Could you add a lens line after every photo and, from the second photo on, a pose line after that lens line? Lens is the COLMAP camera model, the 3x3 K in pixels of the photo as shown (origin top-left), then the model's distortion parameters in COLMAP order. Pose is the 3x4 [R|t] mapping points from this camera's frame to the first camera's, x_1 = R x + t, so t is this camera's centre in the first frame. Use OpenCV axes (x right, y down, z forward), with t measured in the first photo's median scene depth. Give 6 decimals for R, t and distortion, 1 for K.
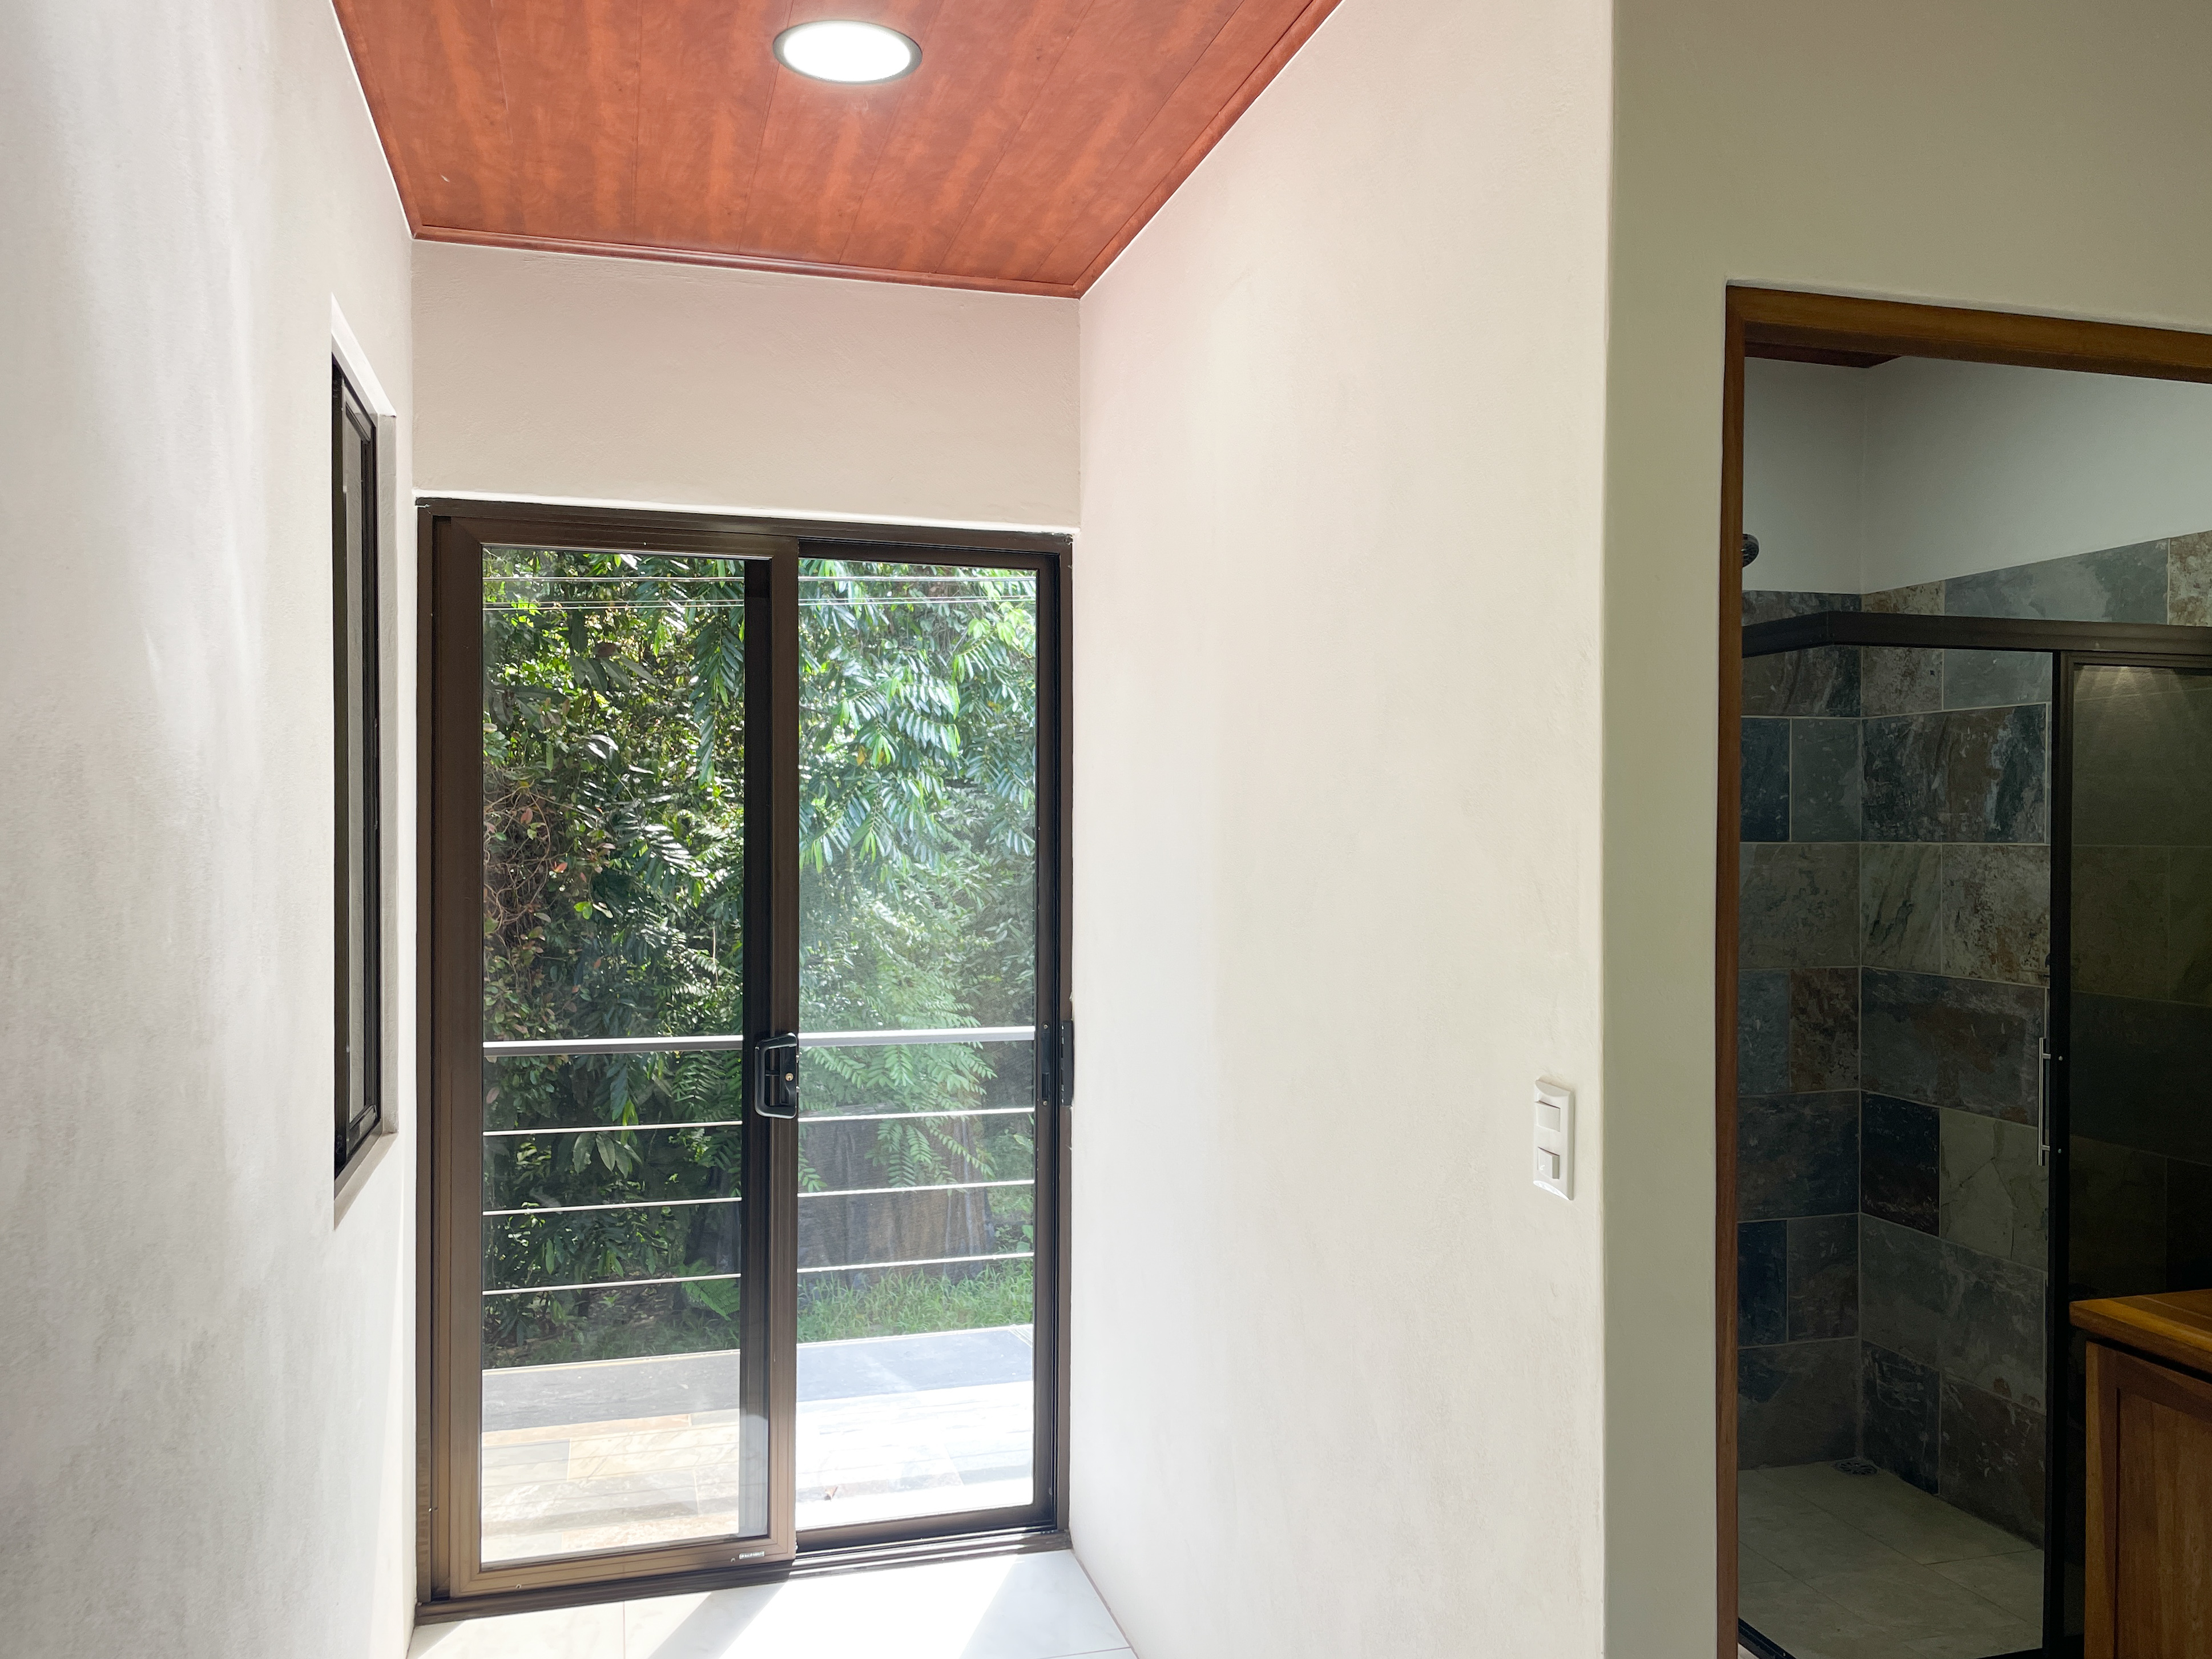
lens RADIAL K [[1718.9, 0, 1127.0], [0, 1718.9, 822.6], [0, 0, 1]] dist [0.107398, -0.136469]
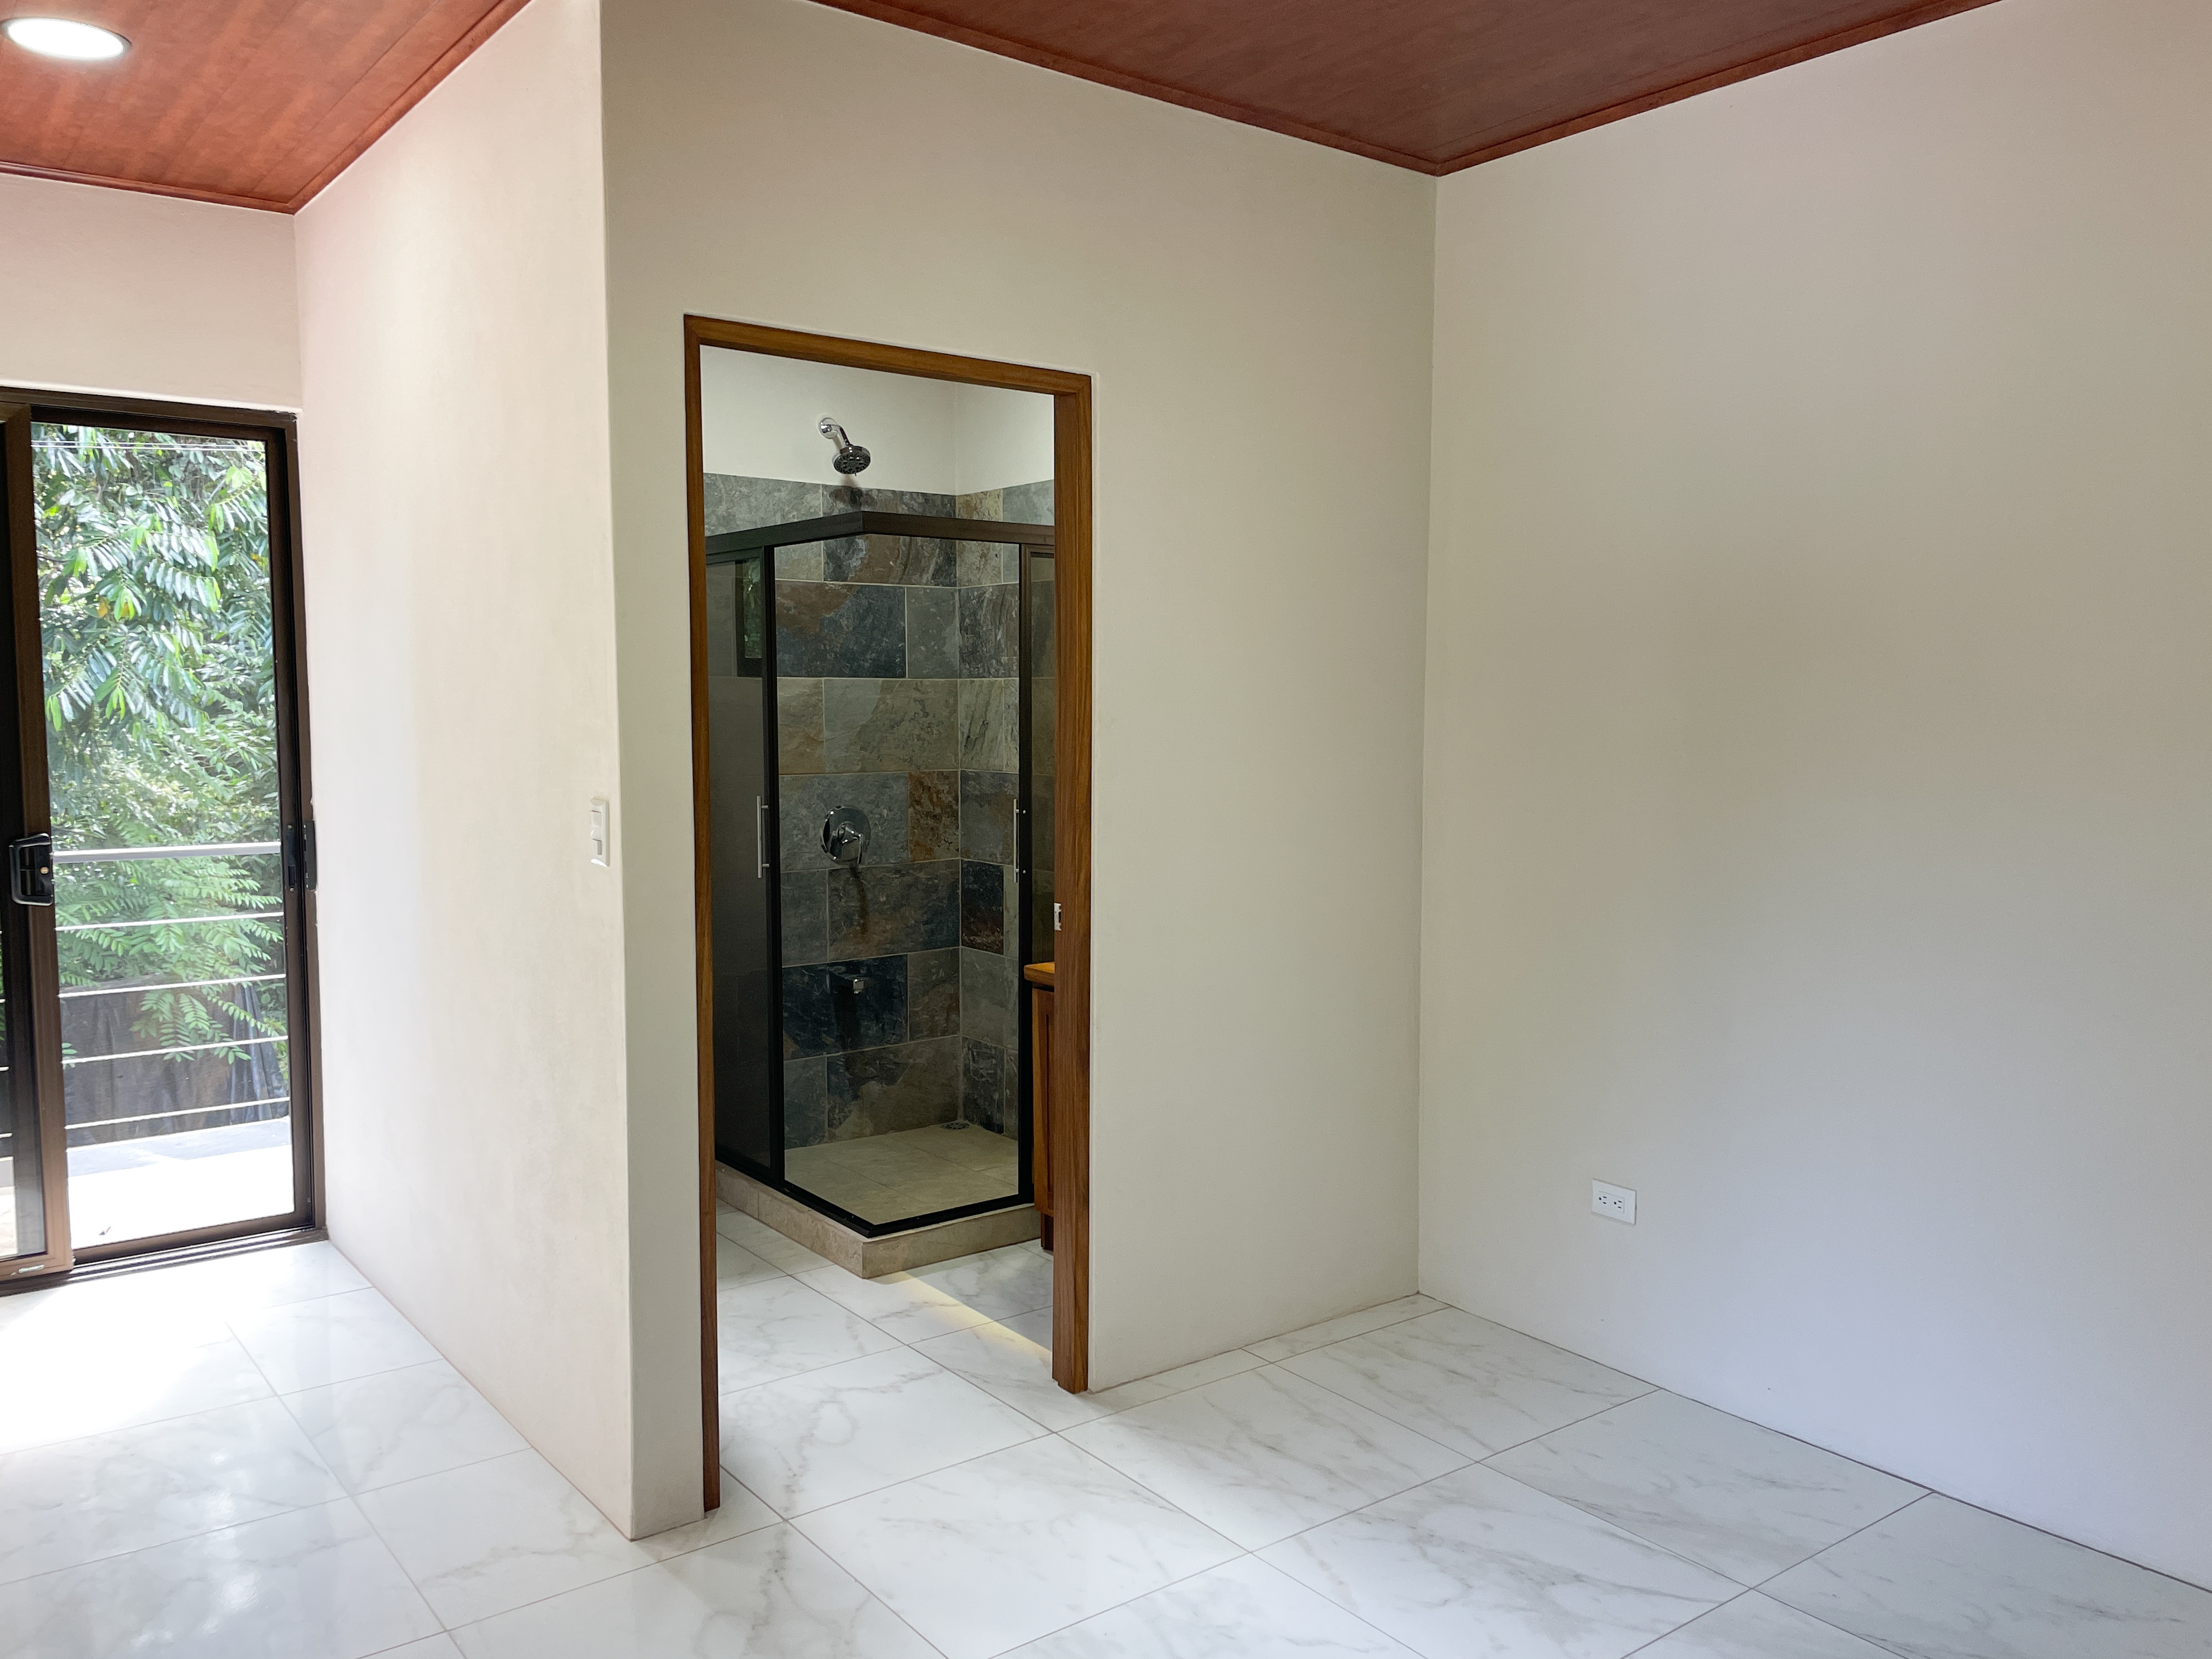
lens RADIAL K [[1718.7, 0, 1127.0], [0, 1718.7, 822.6], [0, 0, 1]] dist [0.107398, -0.136469]
pose [[0.931757, -0.030526, 0.361797, 0.051048], [0.003183, 0.997108, 0.075932, 0.021667], [-0.363069, -0.069599, 0.929159, -0.317052]]
